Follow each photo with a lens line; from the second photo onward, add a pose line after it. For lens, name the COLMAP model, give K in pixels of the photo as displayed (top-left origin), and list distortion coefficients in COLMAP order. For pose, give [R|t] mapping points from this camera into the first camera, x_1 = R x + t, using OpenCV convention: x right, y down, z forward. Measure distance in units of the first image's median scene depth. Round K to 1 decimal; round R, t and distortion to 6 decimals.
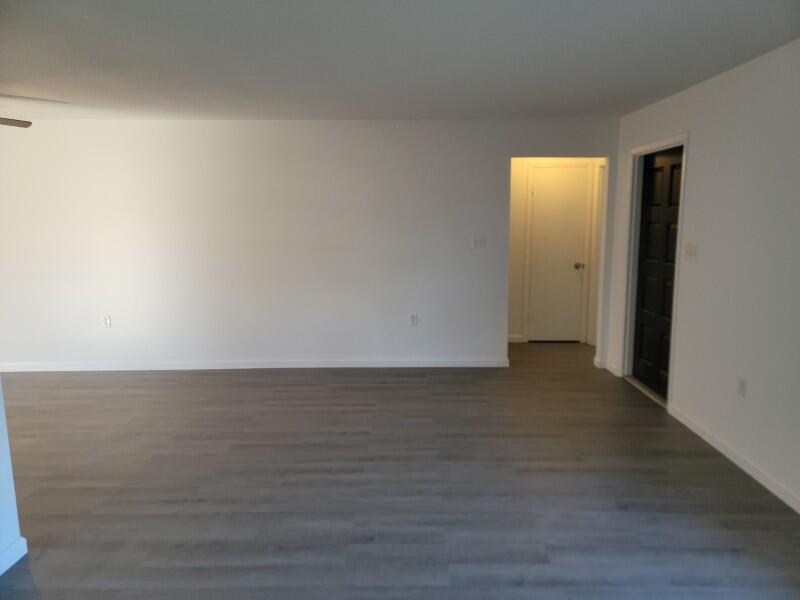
lens RADIAL K [[592.1, 0, 400.0], [0, 592.1, 300.0], [0, 0, 1]] dist [0.100397, -0.000481]
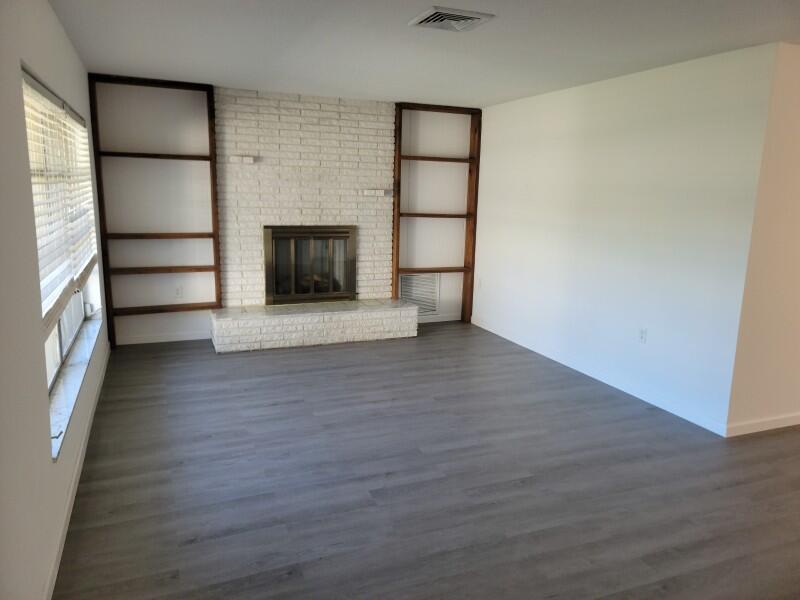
lens RADIAL K [[592.1, 0, 400.0], [0, 592.1, 300.0], [0, 0, 1]] dist [0.100397, -0.000481]
pose [[-0.918899, 0.054210, -0.390750, 0.566278], [-0.080823, 0.943632, 0.320977, -0.255591], [0.386124, 0.326527, -0.862721, 1.725868]]
